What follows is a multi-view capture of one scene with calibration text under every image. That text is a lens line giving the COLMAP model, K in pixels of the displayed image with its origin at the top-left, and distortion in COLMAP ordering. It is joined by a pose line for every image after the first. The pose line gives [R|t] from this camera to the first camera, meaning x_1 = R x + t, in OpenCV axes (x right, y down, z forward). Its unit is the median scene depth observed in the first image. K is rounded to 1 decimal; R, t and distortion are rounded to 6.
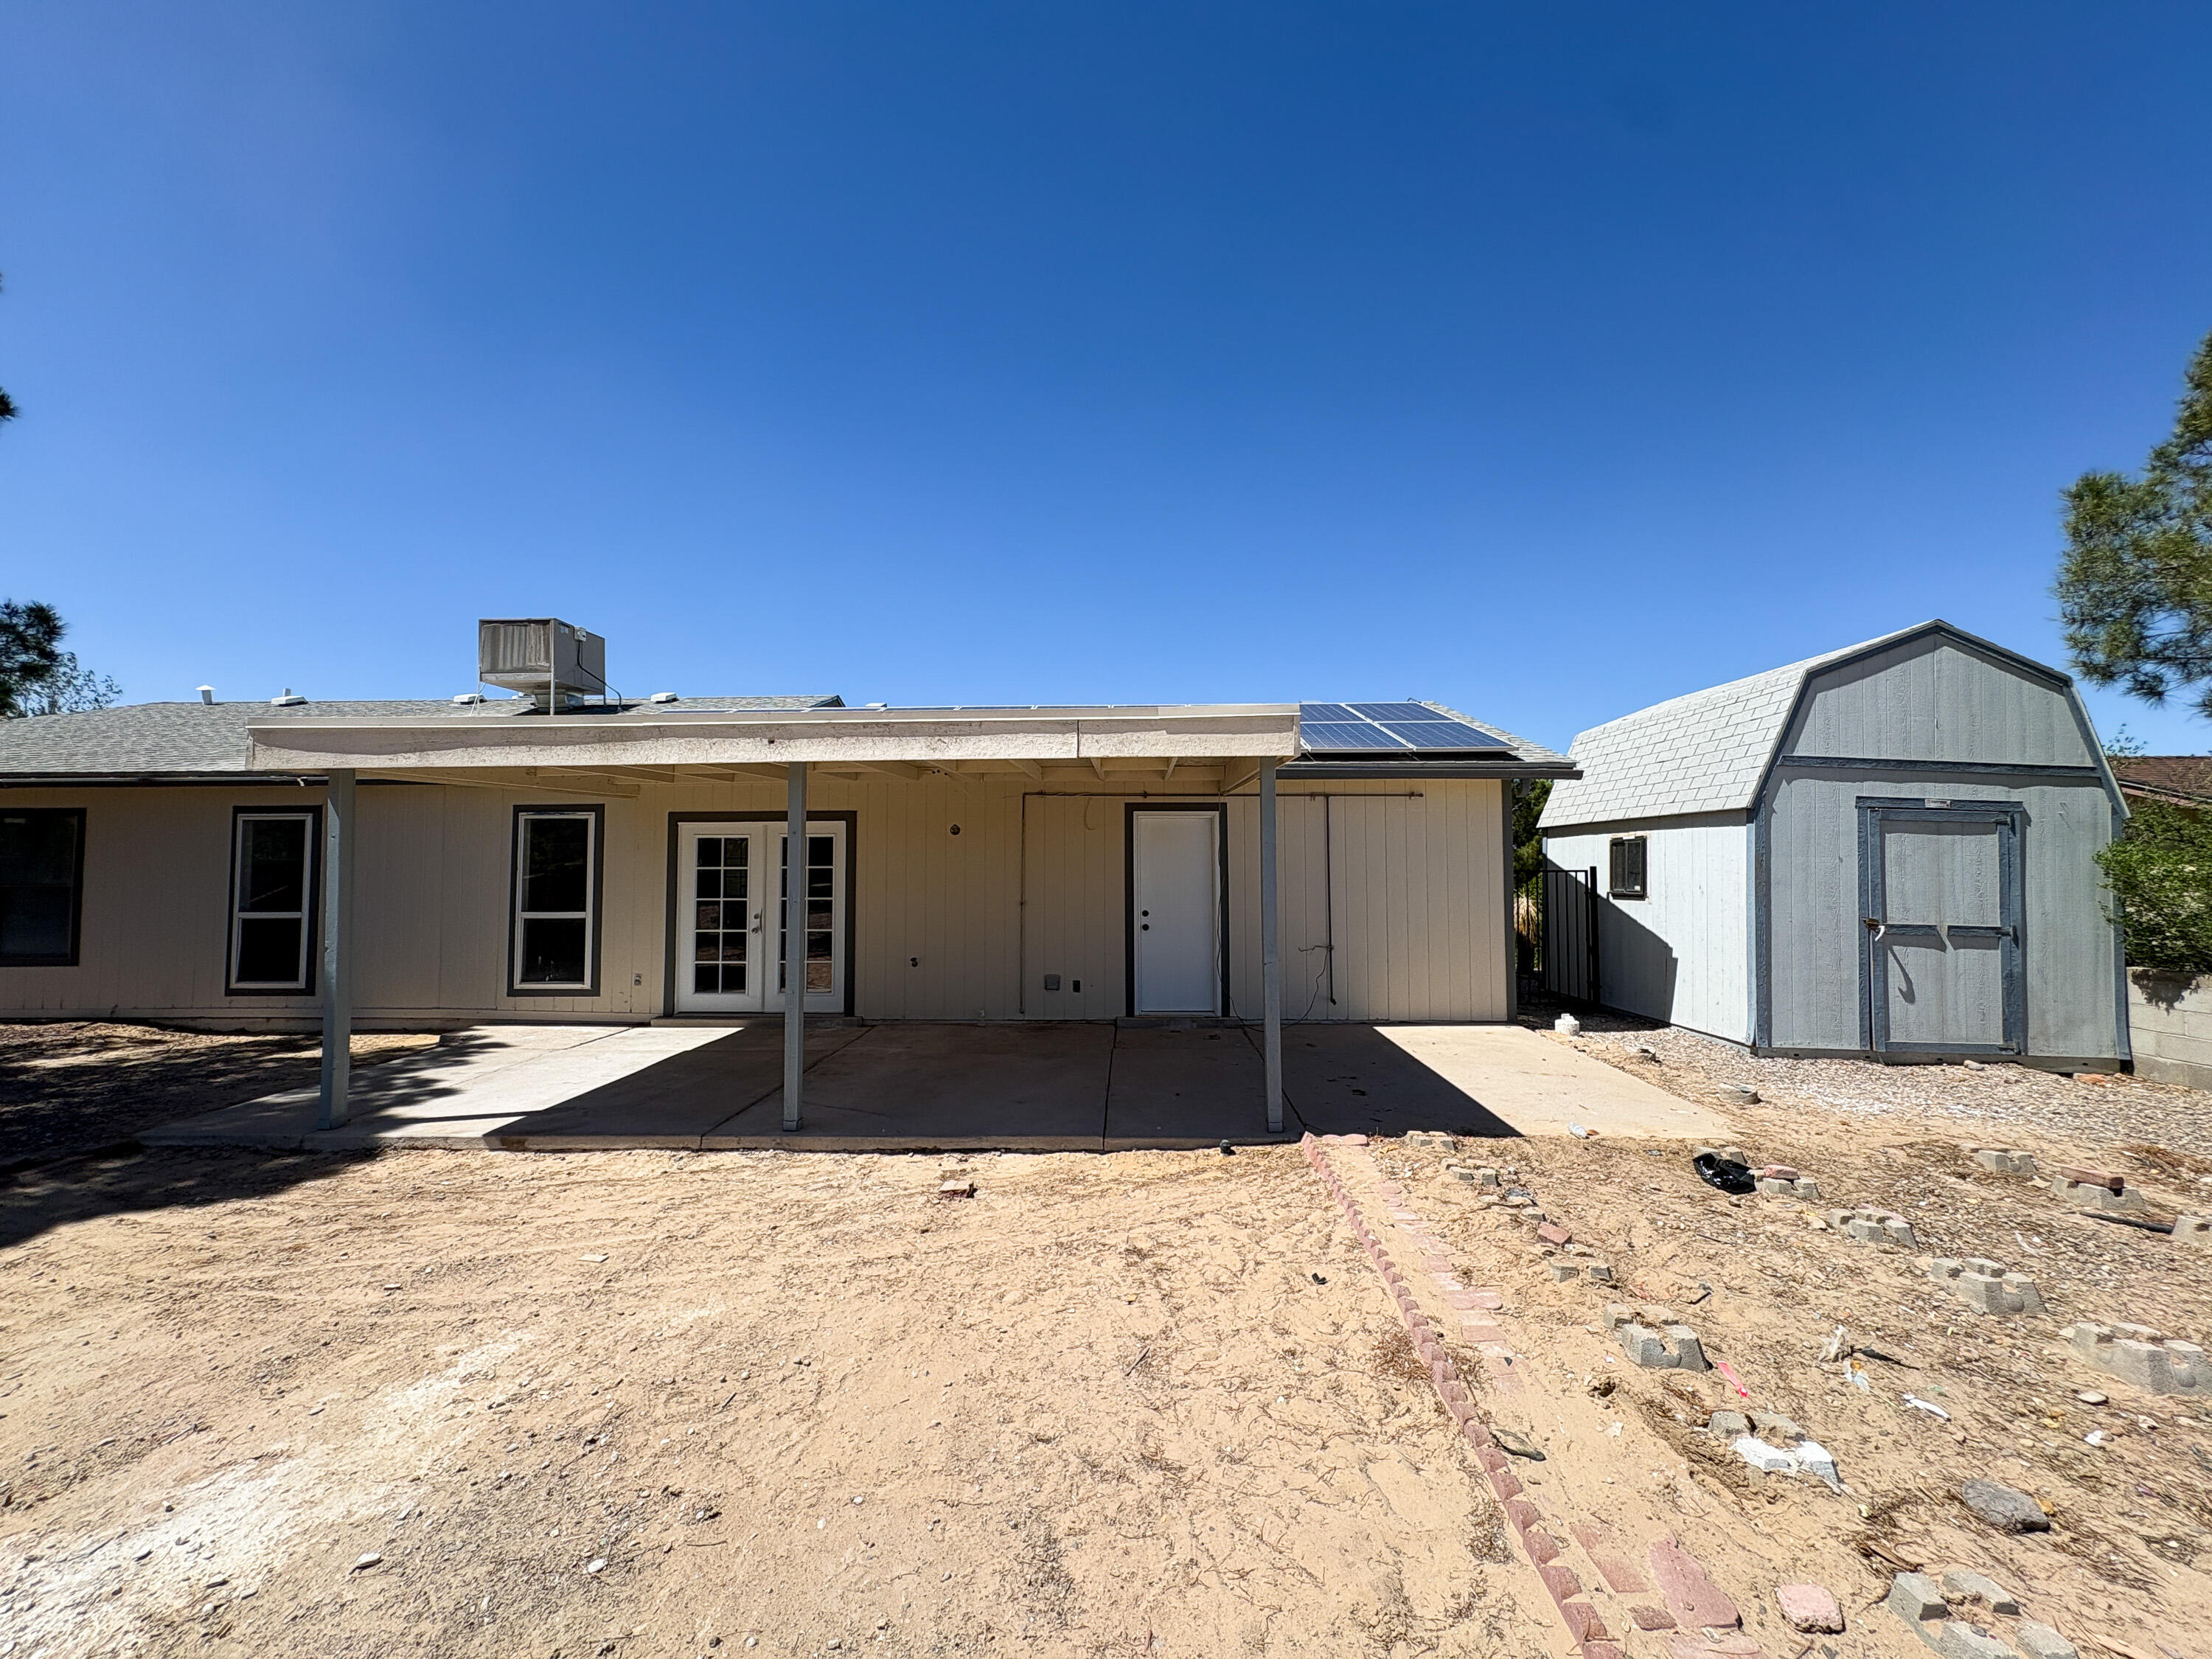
lens RADIAL K [[893.4, 0, 1109.1], [0, 893.4, 832.9], [0, 0, 1]] dist [0.000207, -0.000410]
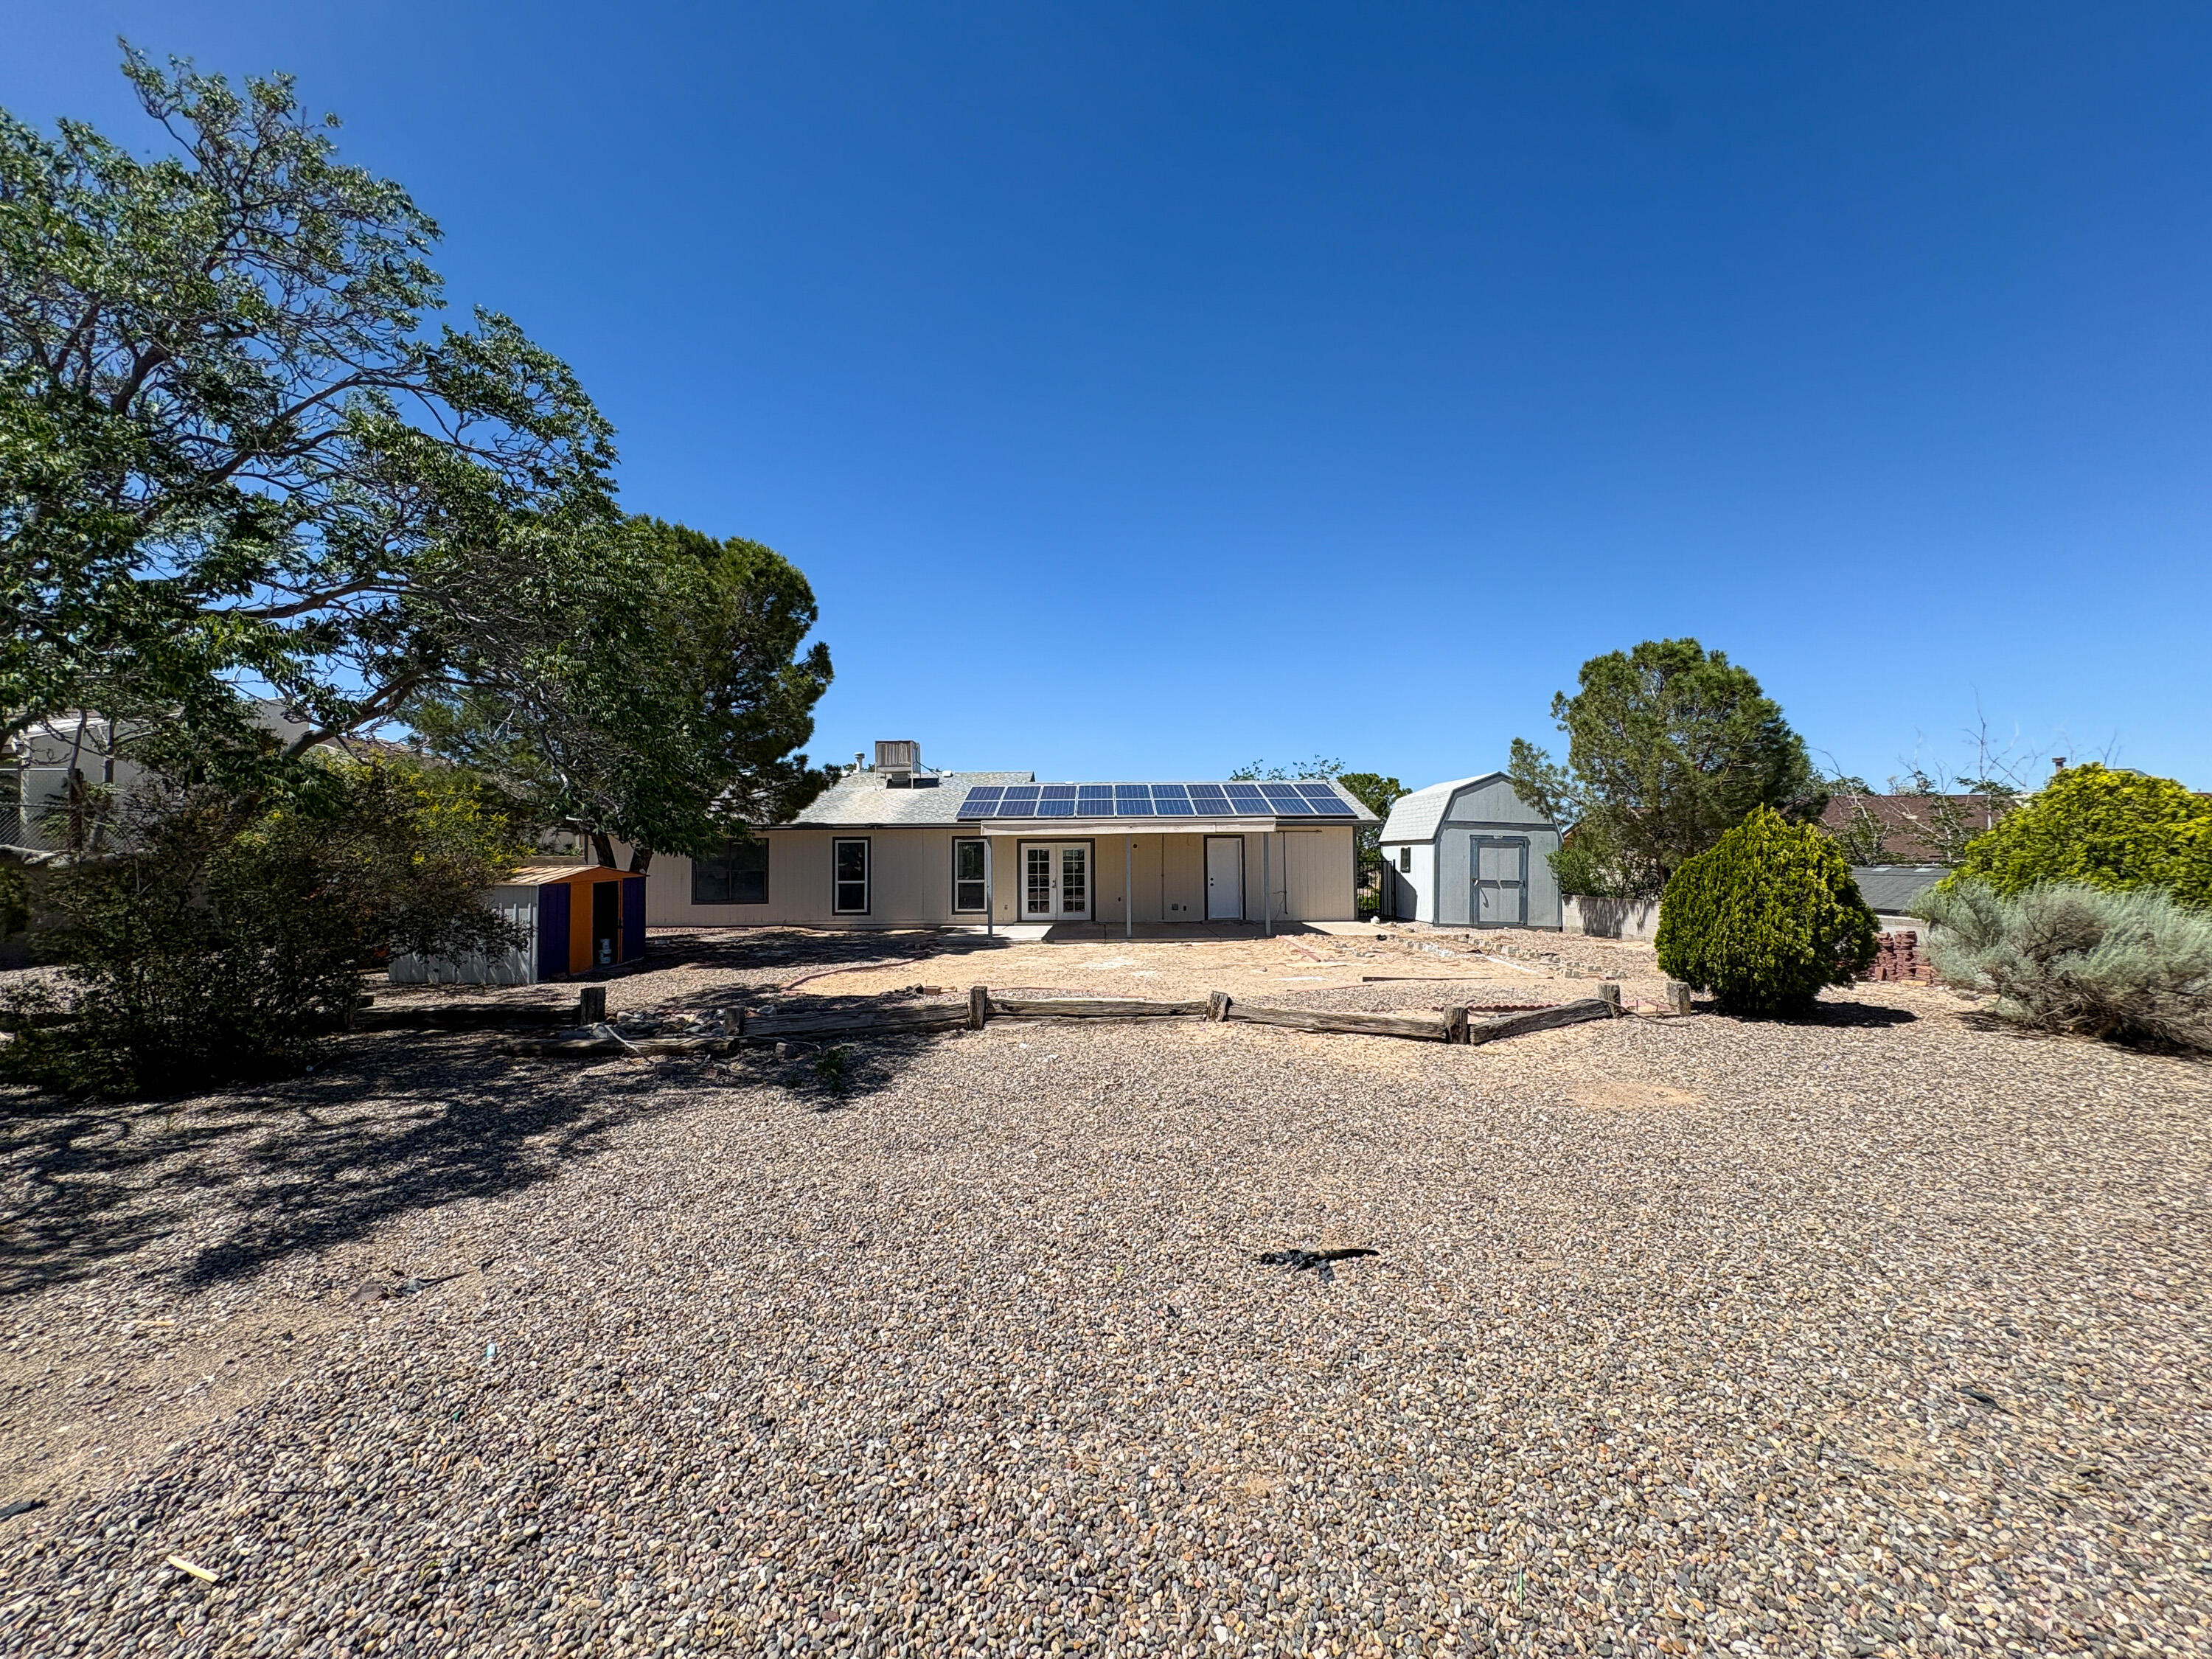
lens RADIAL K [[893.4, 0, 1104.3], [0, 893.4, 833.5], [0, 0, 1]] dist [0.000207, -0.000410]
pose [[0.999567, -0.004518, 0.029092, -0.357637], [0.004022, 0.999846, 0.017090, -0.087753], [-0.029164, -0.016966, 0.999431, -1.604556]]
